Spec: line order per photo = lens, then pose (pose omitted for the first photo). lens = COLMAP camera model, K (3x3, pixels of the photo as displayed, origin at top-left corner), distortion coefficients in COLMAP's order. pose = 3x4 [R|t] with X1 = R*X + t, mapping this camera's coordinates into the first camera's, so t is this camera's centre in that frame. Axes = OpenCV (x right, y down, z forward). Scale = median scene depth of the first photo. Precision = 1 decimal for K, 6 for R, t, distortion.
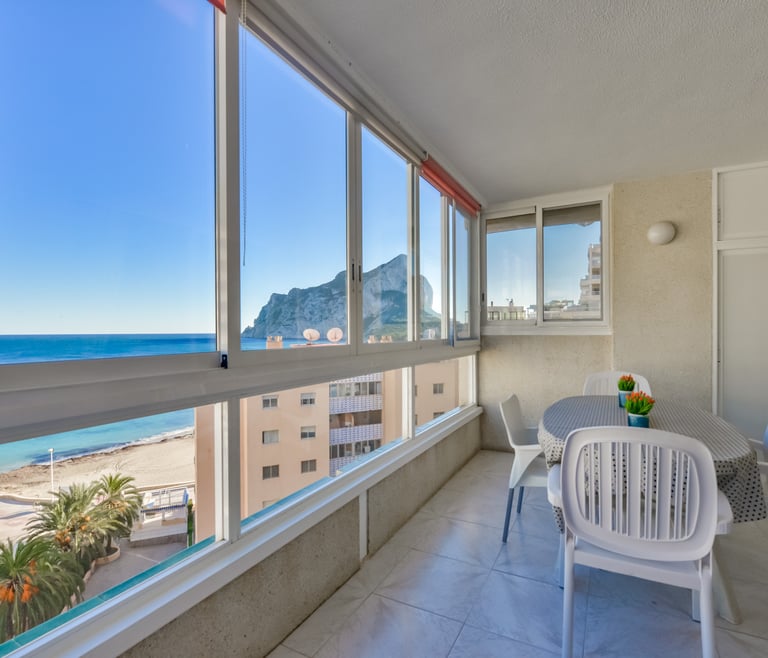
lens RADIAL K [[407.8, 0, 384.0], [0, 407.8, 329.0], [0, 0, 1]] dist [-0.004449, -0.002578]
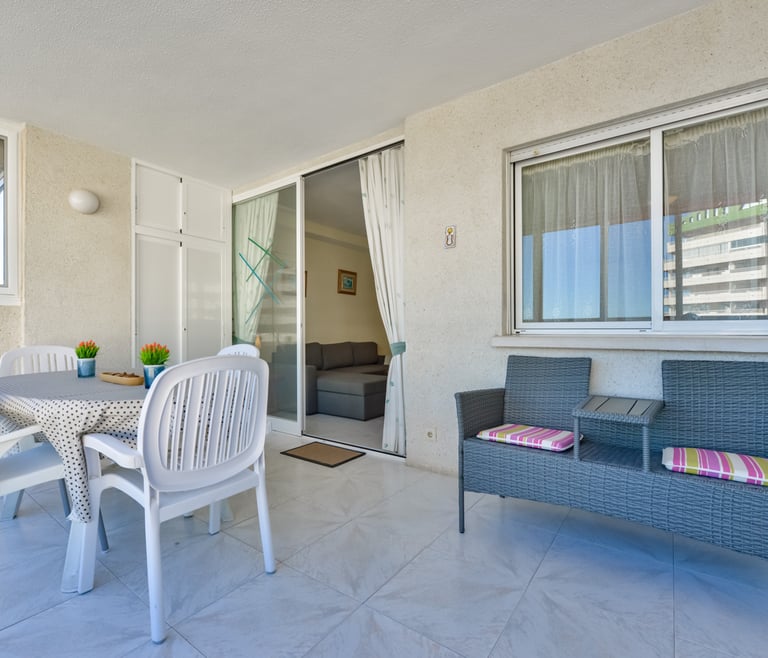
lens RADIAL K [[393.9, 0, 384.0], [0, 393.9, 329.0], [0, 0, 1]] dist [0.000802, 0.000420]
pose [[0.139343, 0.011051, 0.990183, -0.173110], [-0.003262, 0.999937, -0.010701, 0.093112], [-0.990239, -0.001739, 0.139370, 0.227316]]
